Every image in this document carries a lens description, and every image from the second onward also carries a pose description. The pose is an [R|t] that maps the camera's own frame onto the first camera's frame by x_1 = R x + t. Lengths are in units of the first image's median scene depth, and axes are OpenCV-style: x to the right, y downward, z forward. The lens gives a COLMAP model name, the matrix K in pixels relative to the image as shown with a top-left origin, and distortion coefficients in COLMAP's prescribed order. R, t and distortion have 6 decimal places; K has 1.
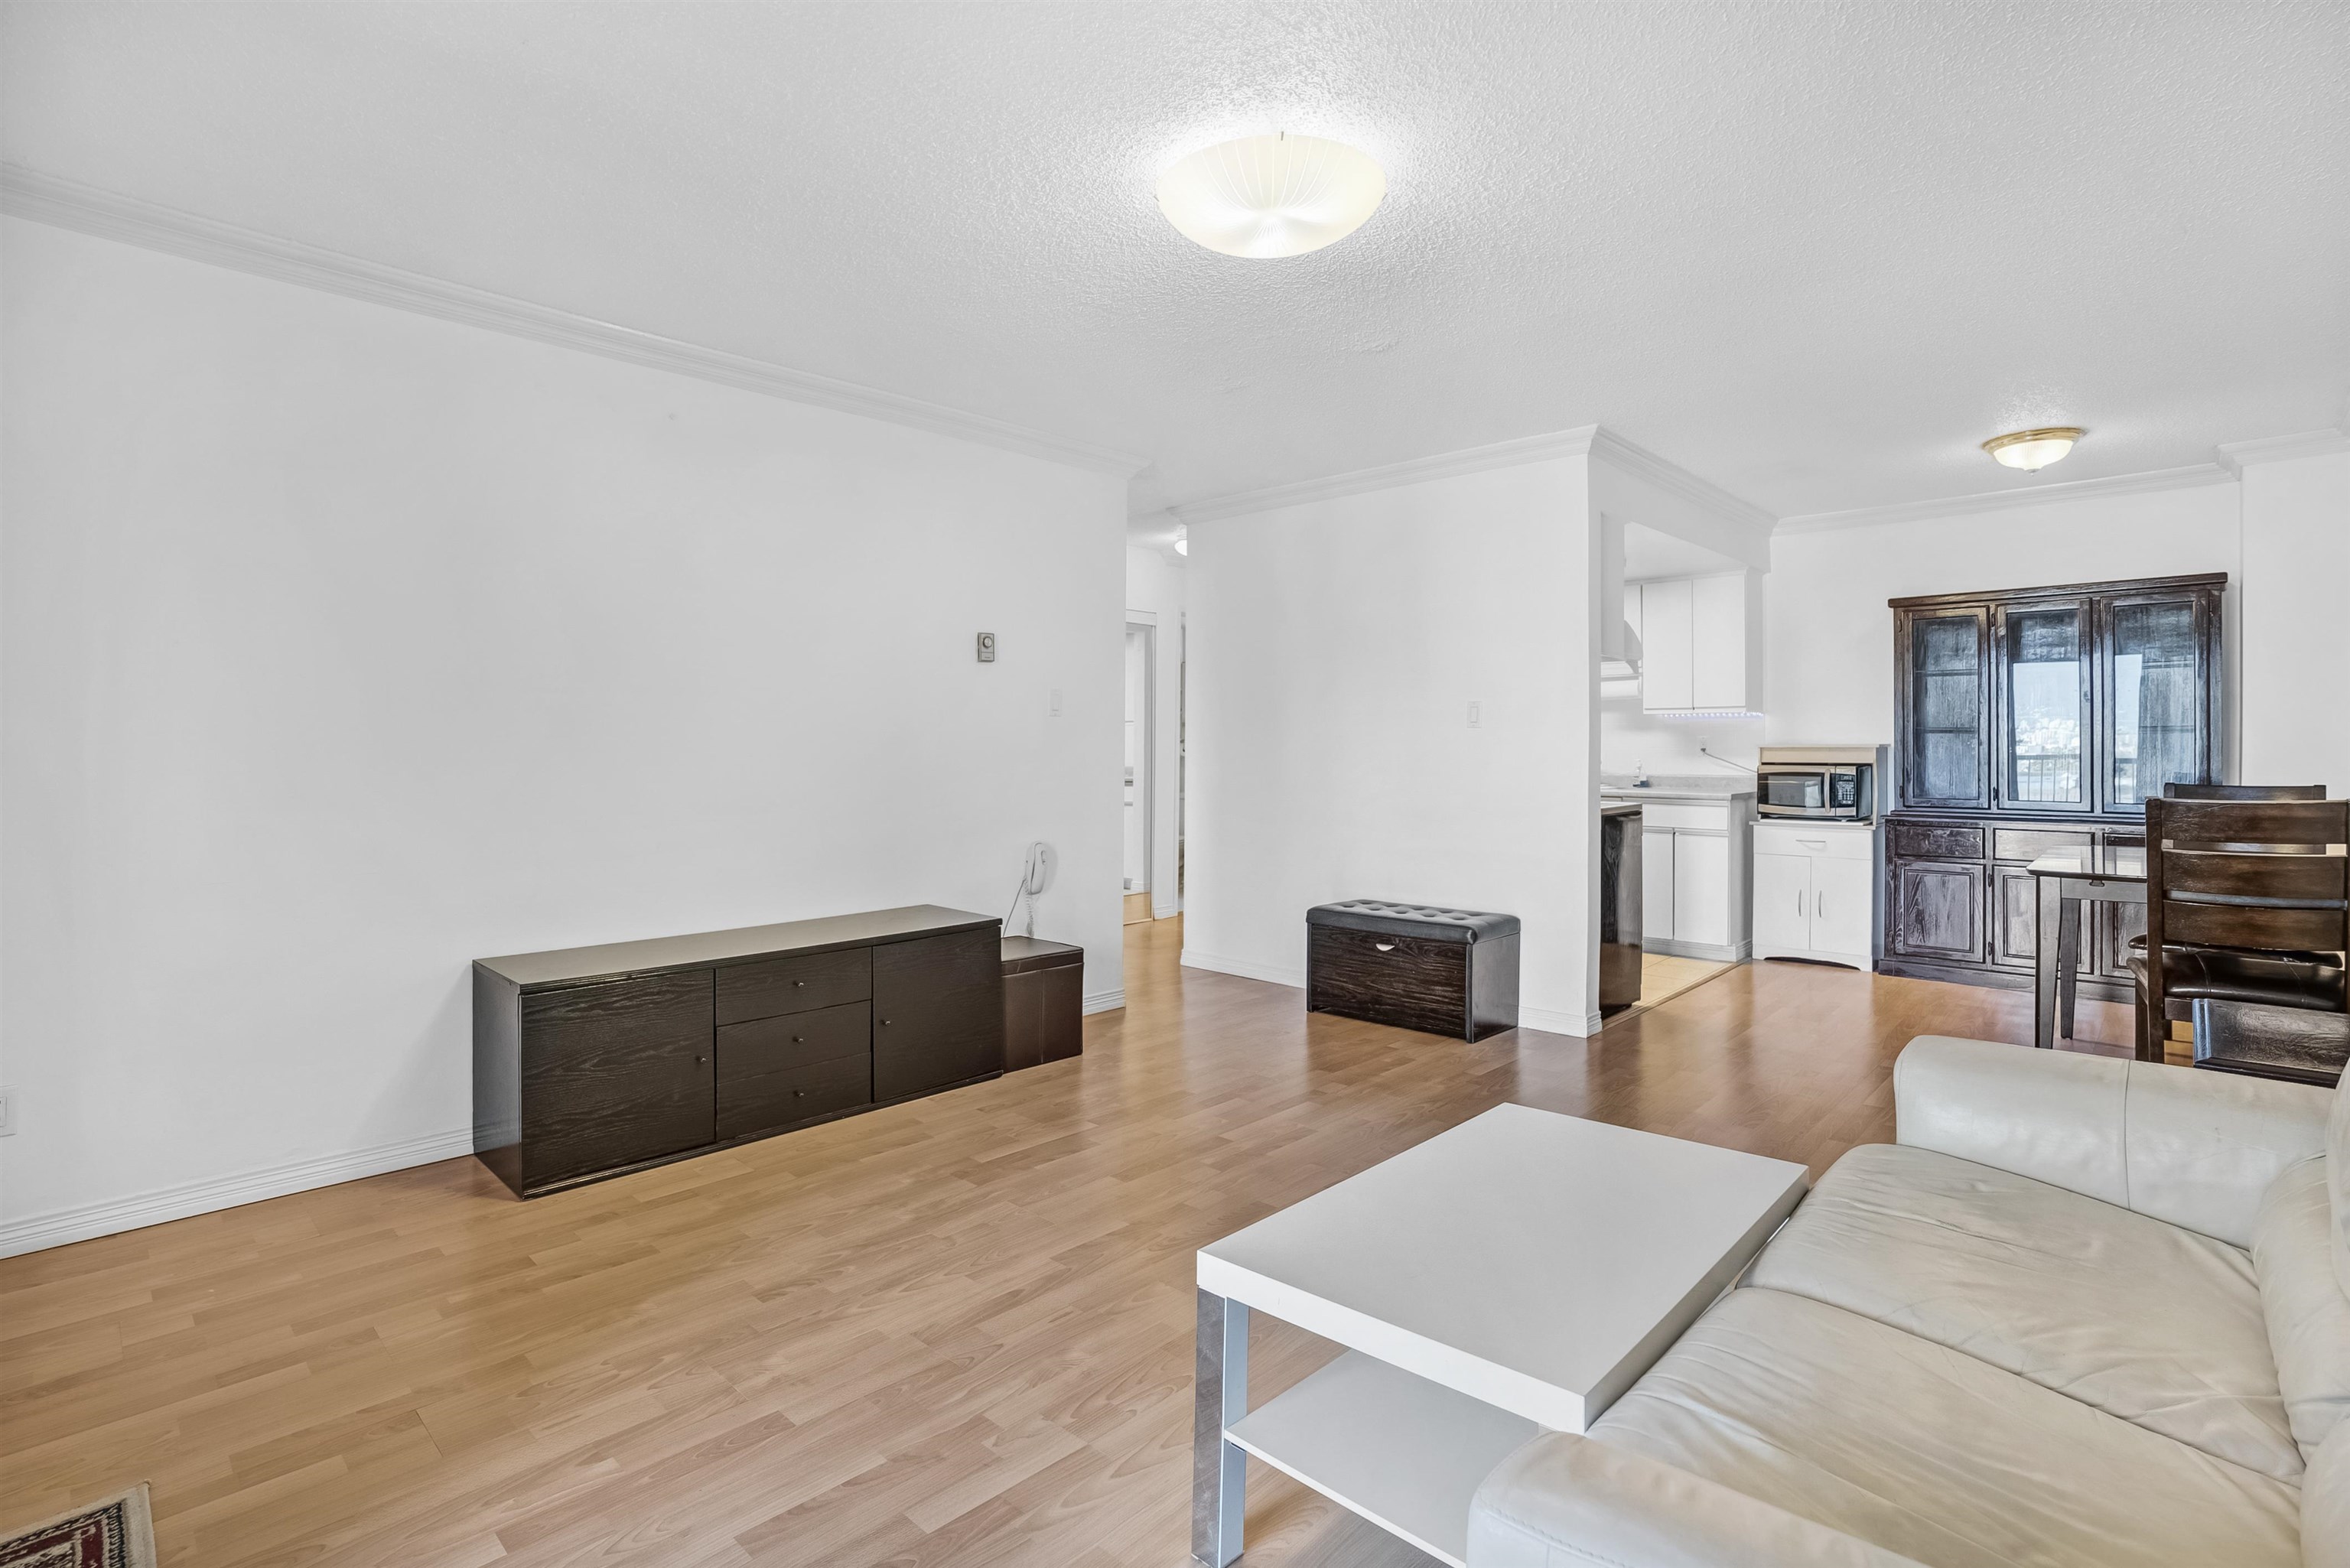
lens RADIAL K [[1110.5, 0, 1173.5], [0, 1110.5, 759.2], [0, 0, 1]] dist [-0.054164, 0.022868]
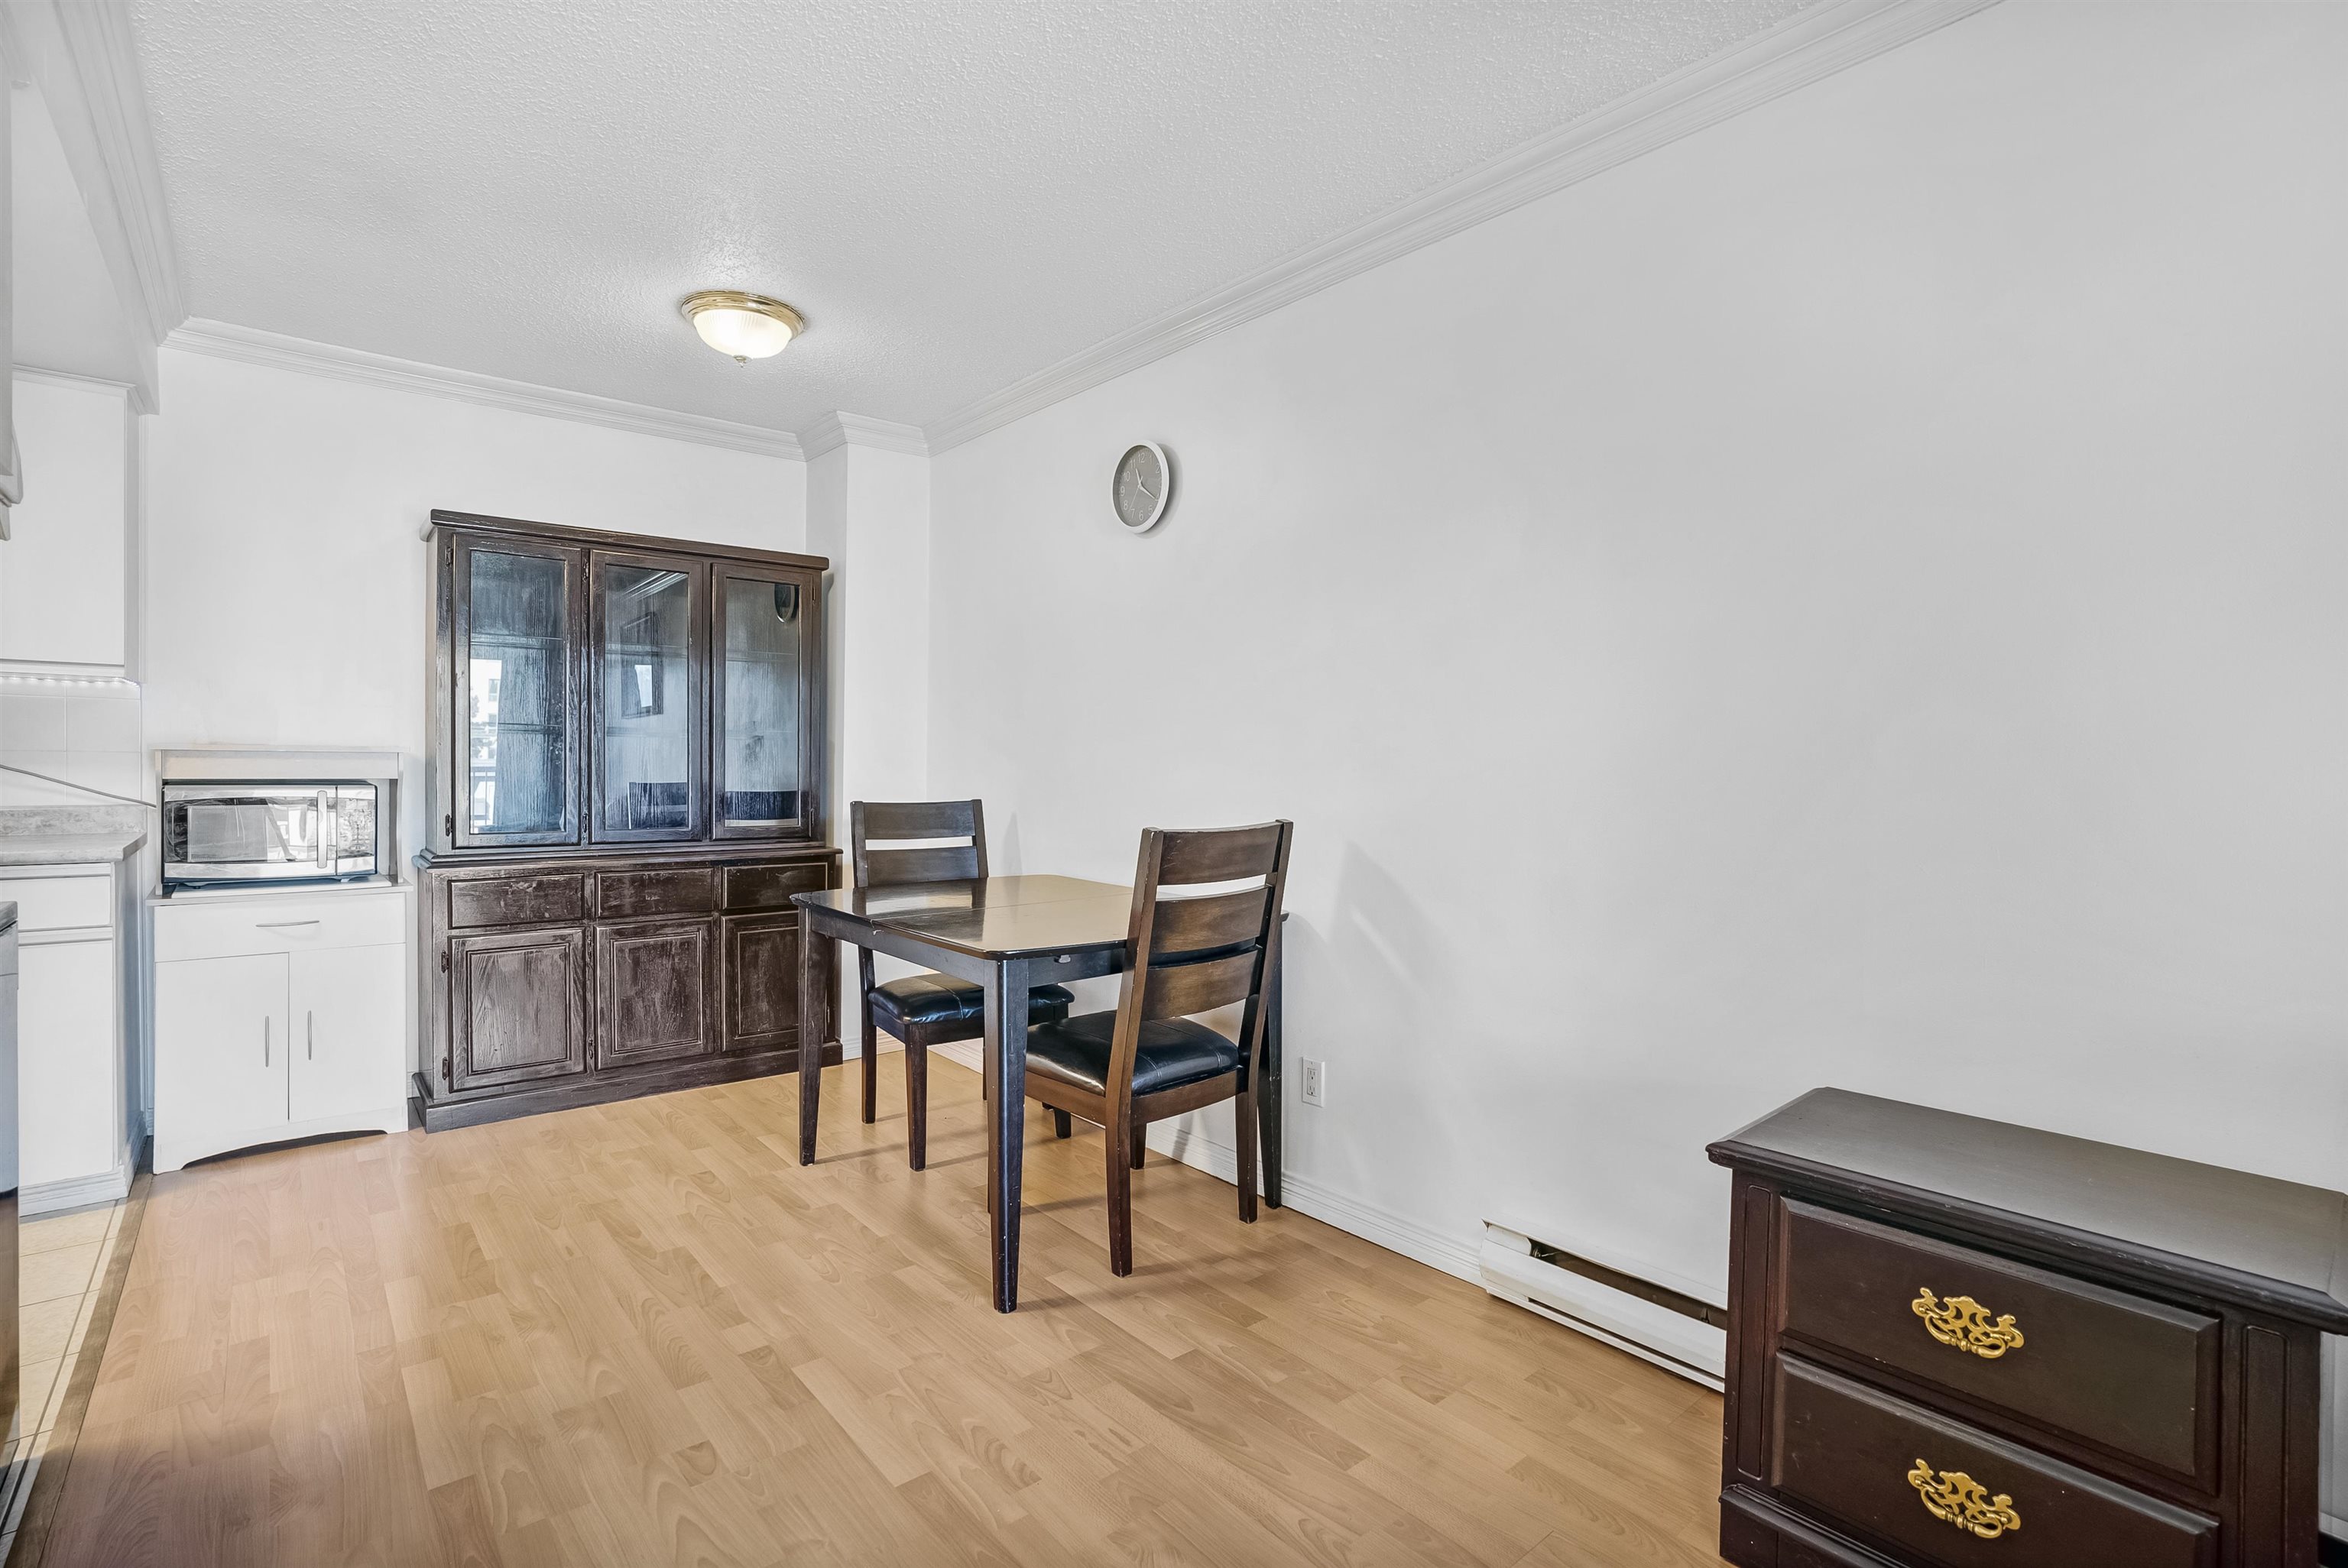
lens RADIAL K [[1109.5, 0, 1174.2], [0, 1109.5, 776.0], [0, 0, 1]] dist [-0.054164, 0.022868]
pose [[0.107547, -0.009327, 0.994156, 0.120435], [-0.003977, 0.999944, 0.009811, -0.006845], [-0.994192, -0.005009, 0.107504, 0.624076]]
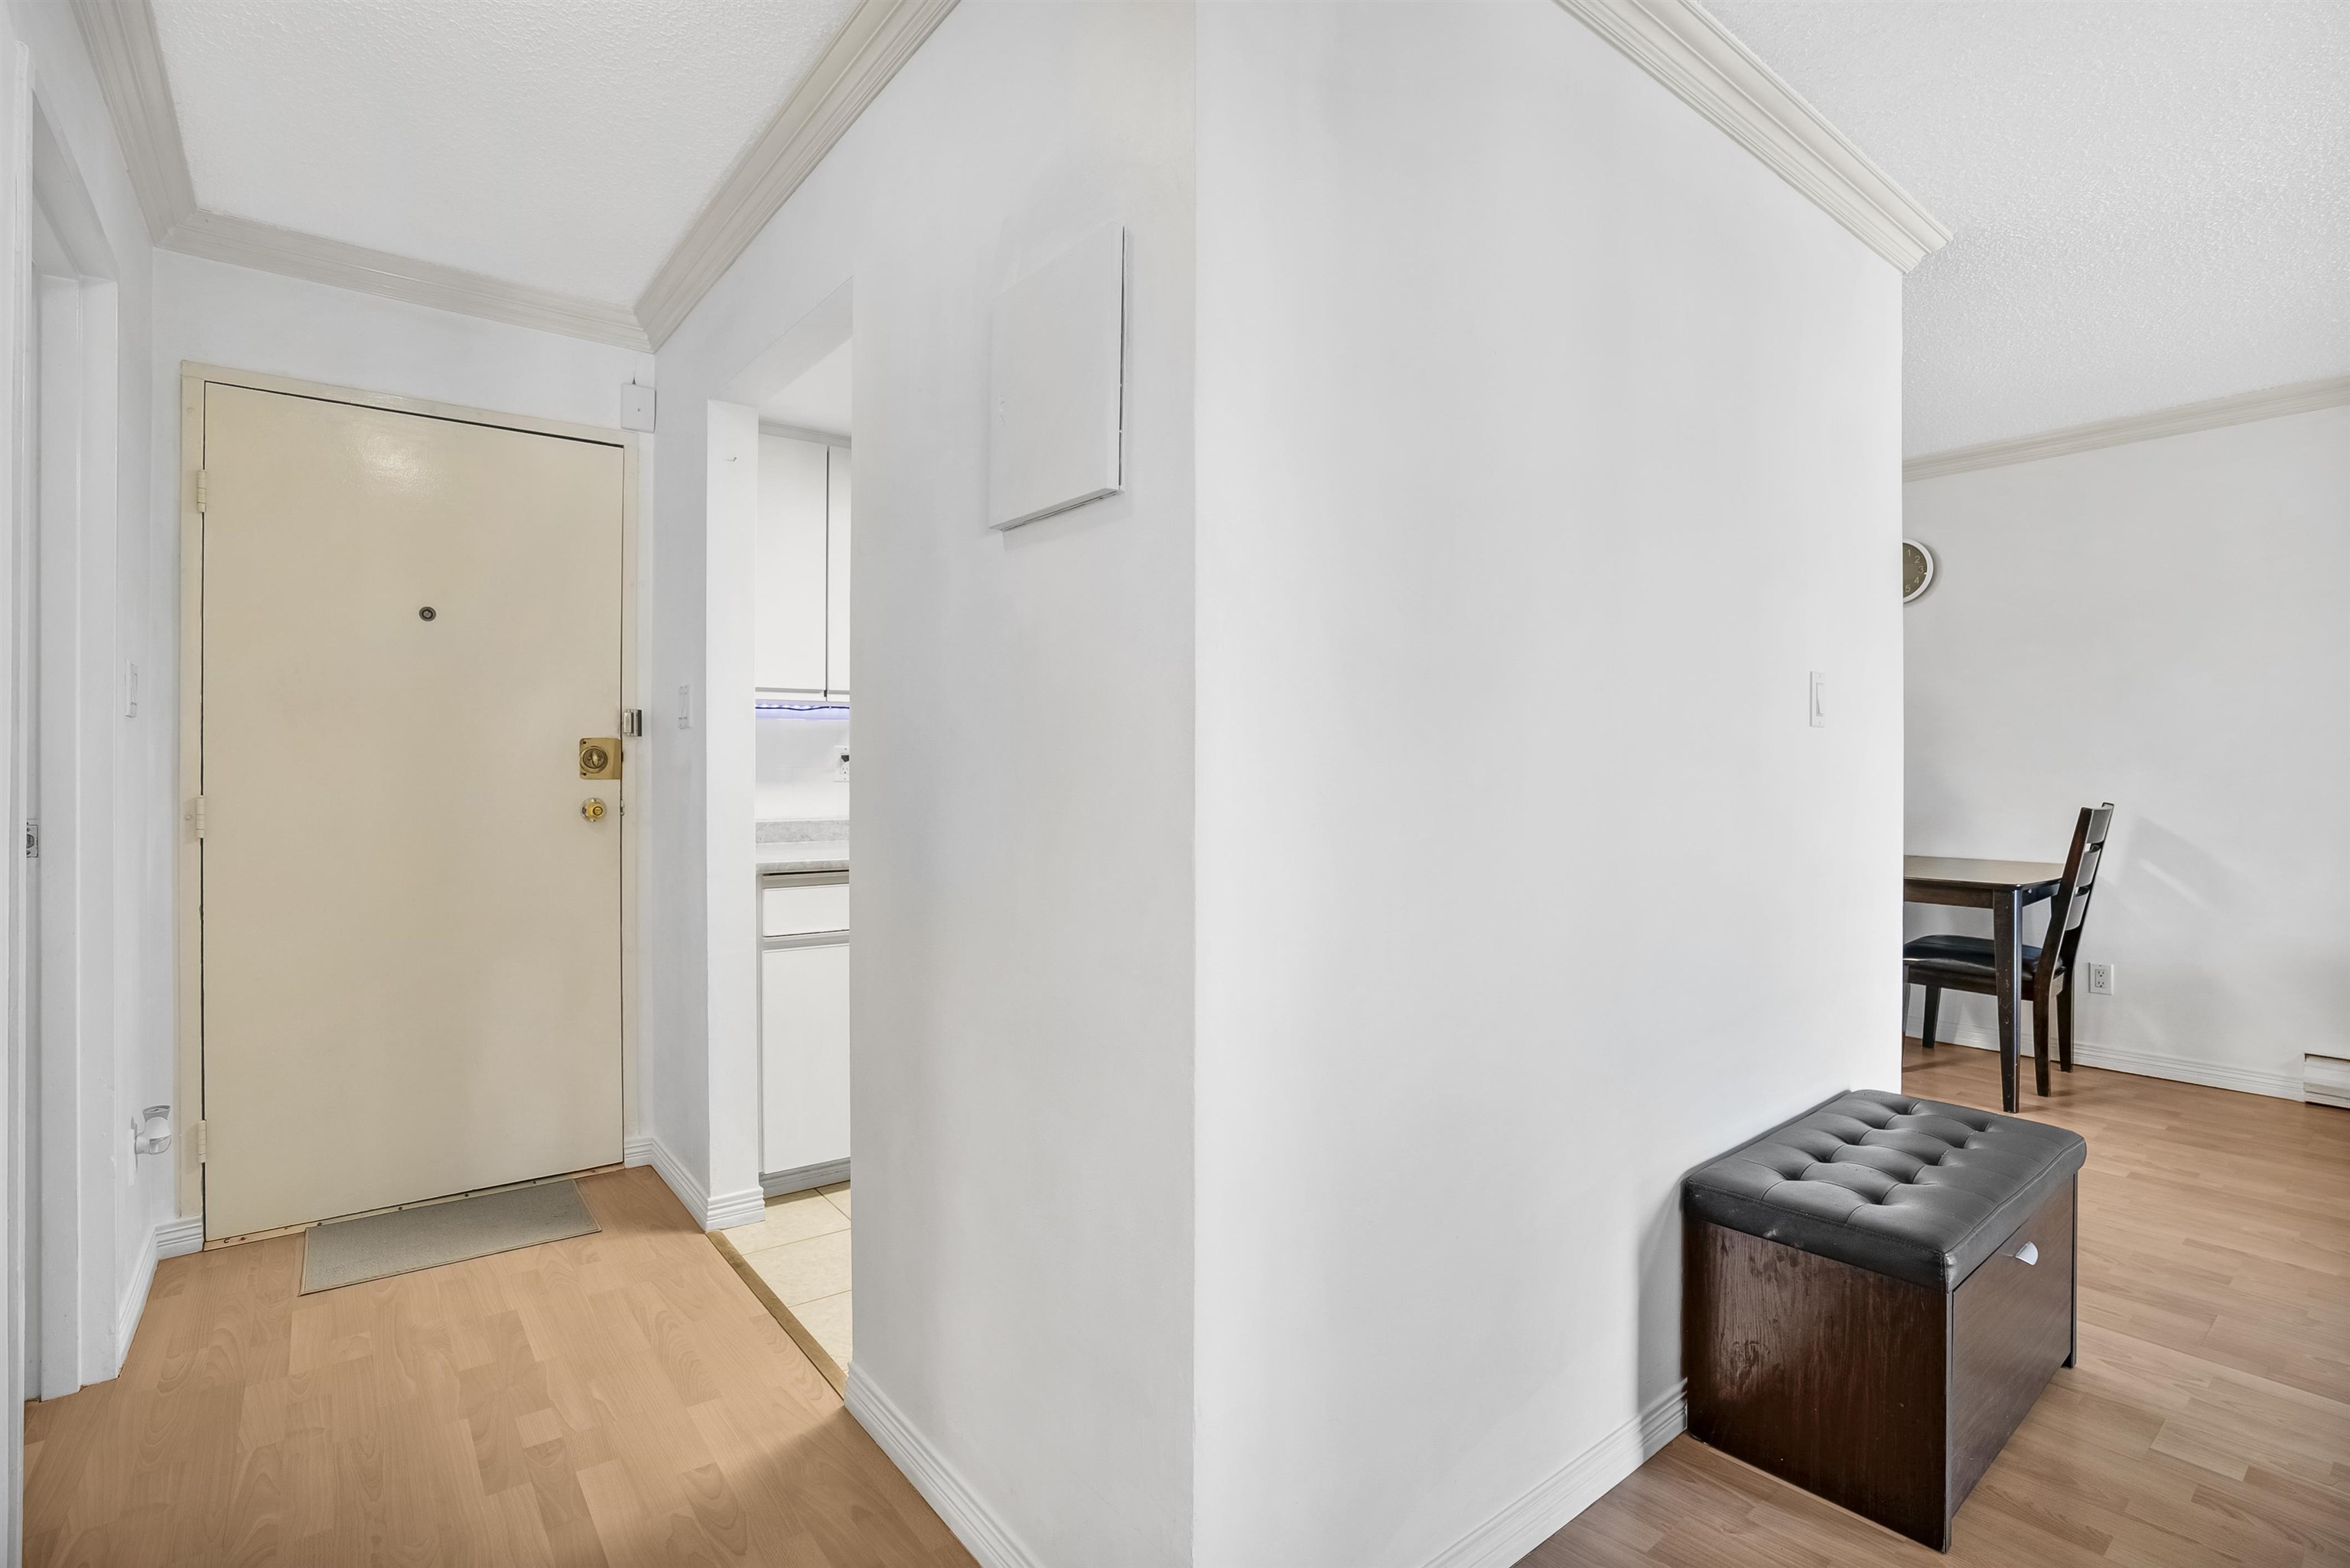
lens RADIAL K [[1110.5, 0, 1195.2], [0, 1110.5, 773.7], [0, 0, 1]] dist [-0.054164, 0.022868]
pose [[0.122583, -0.005049, 0.992445, -0.236180], [0.010123, 0.999941, 0.003837, -0.012210], [-0.992407, 0.009577, 0.122627, 1.235275]]
